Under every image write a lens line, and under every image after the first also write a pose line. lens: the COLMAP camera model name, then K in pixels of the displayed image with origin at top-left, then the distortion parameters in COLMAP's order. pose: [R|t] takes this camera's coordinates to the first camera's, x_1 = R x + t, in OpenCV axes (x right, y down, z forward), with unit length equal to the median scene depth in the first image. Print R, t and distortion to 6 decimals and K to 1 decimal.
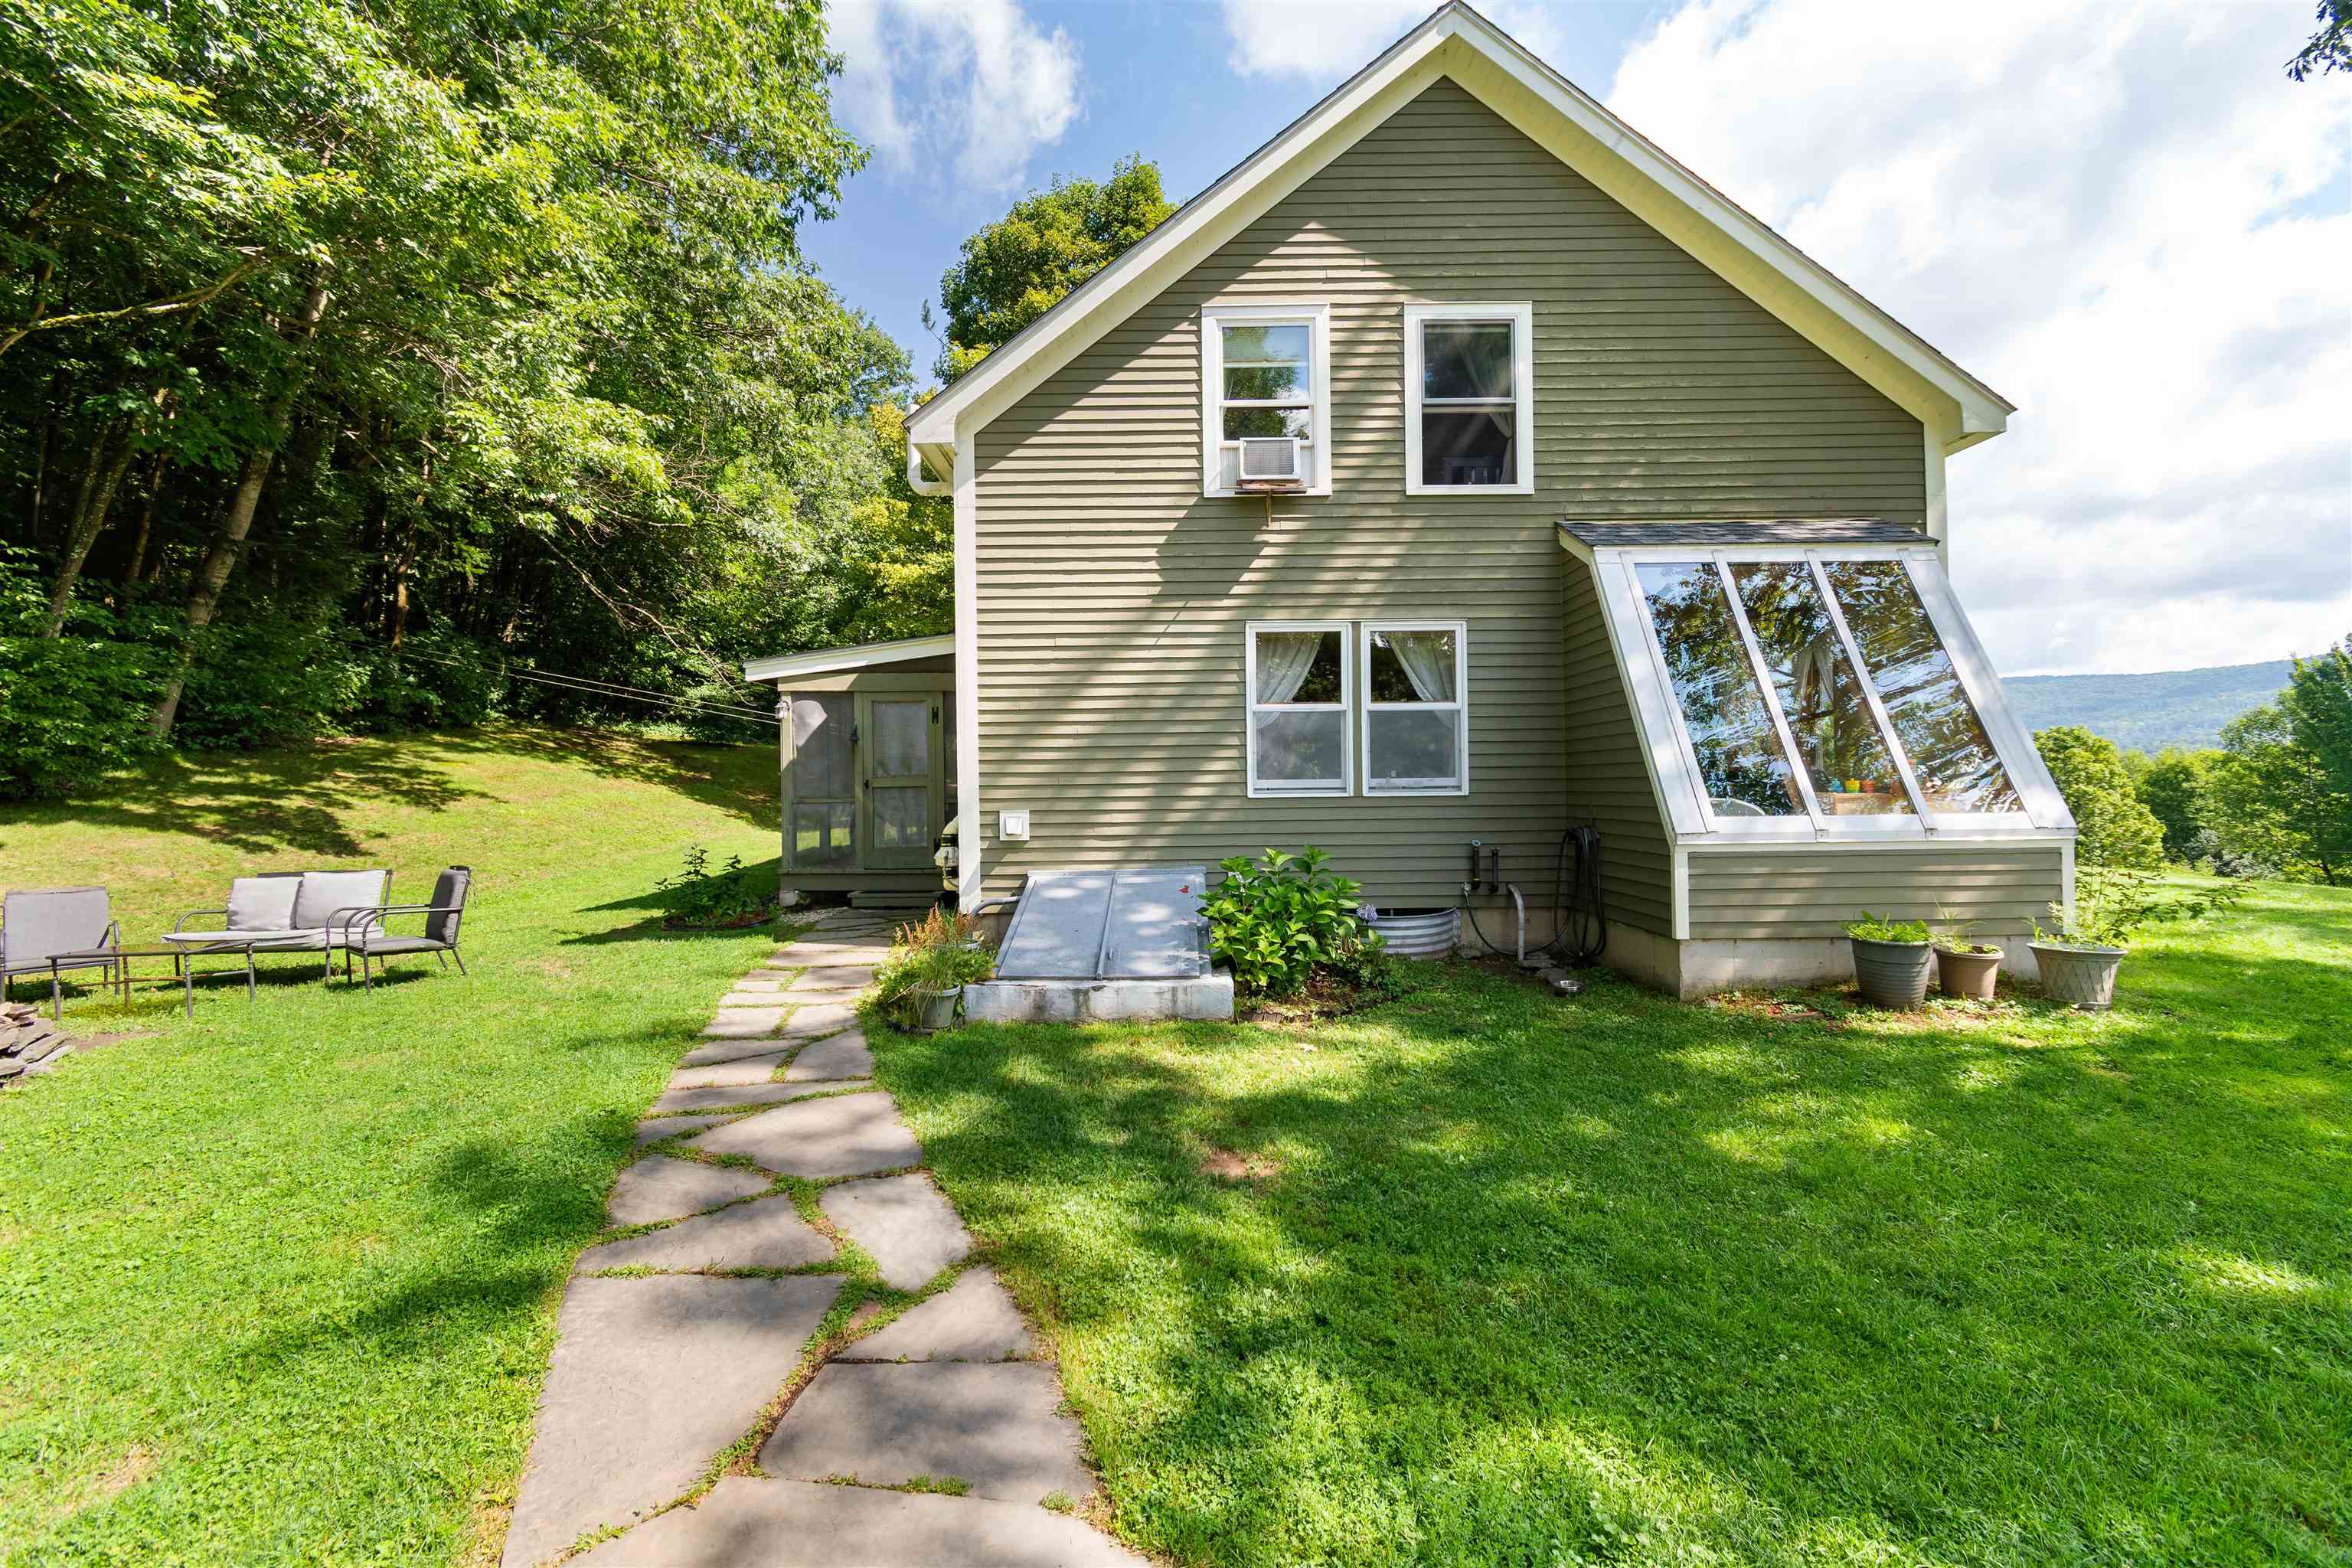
lens RADIAL K [[1022.0, 0, 1176.0], [0, 1022.0, 784.0], [0, 0, 1]] dist [-0.002600, -0.001334]
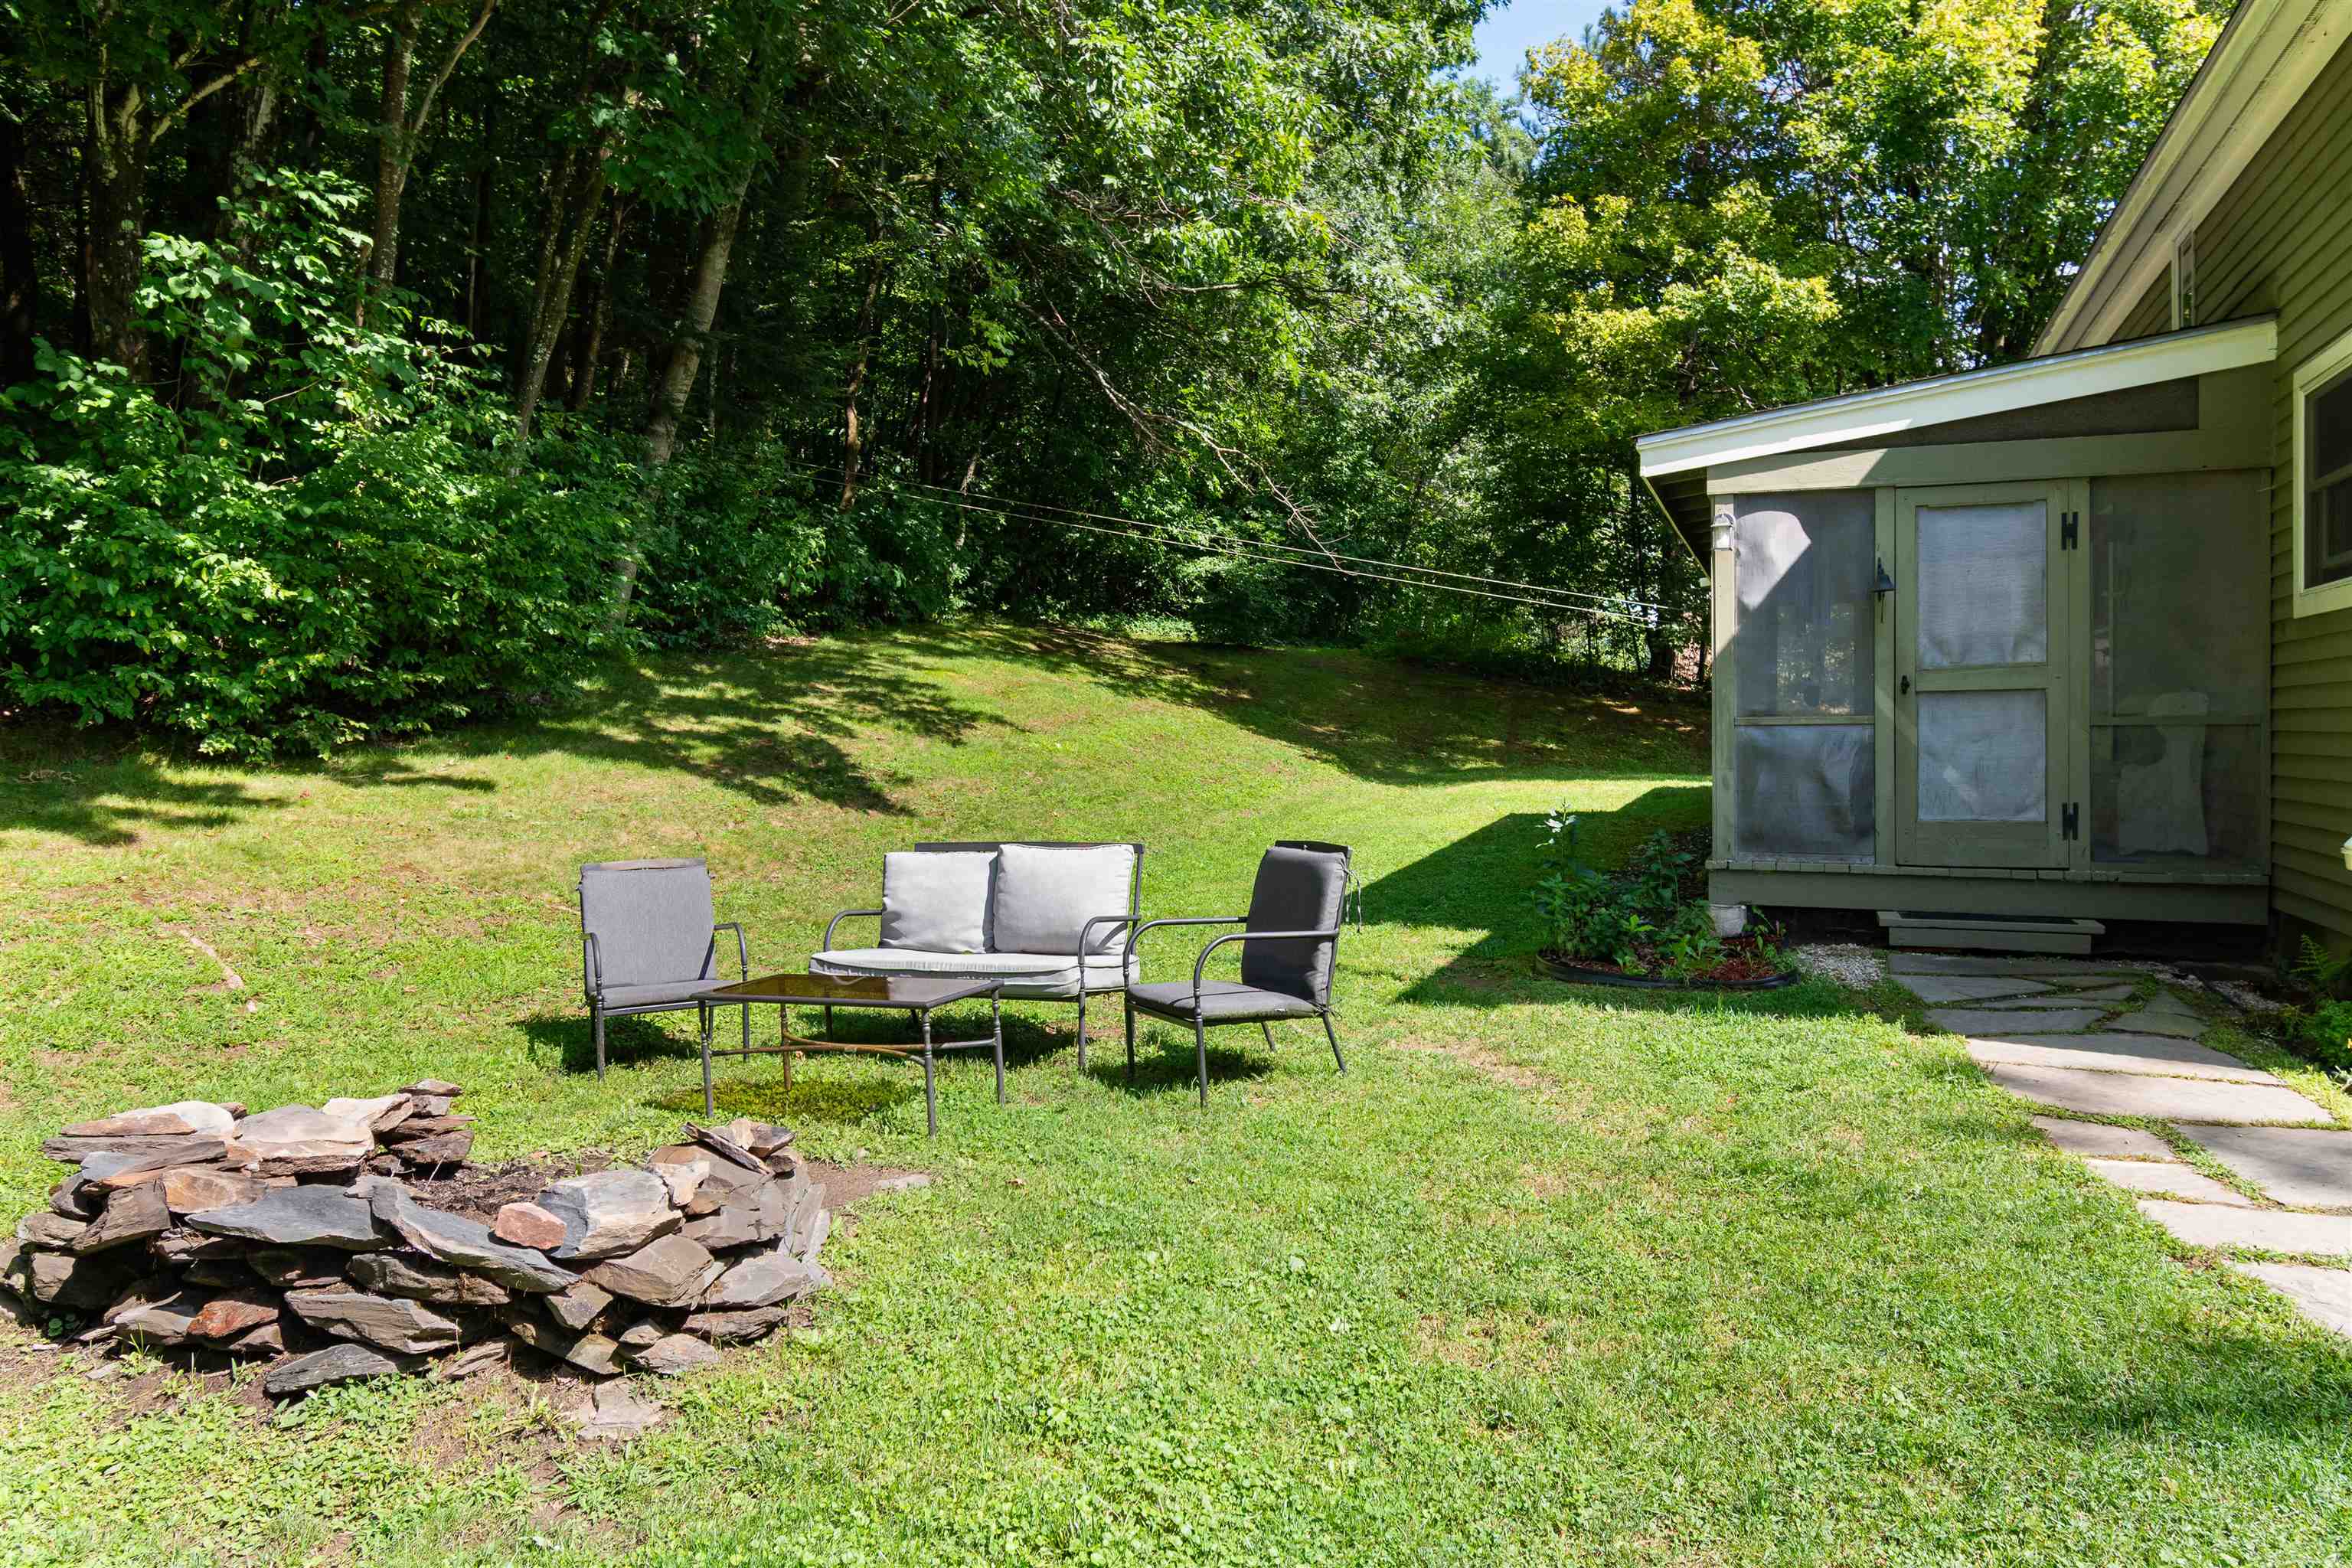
lens RADIAL K [[1594.2, 0, 1176.0], [0, 1594.2, 784.0], [0, 0, 1]] dist [-0.018907, -0.001107]
pose [[0.928226, 0.015759, -0.371682, -0.271450], [-0.000404, 0.999144, 0.041354, 0.012477], [0.372016, -0.038235, 0.927438, 0.158038]]
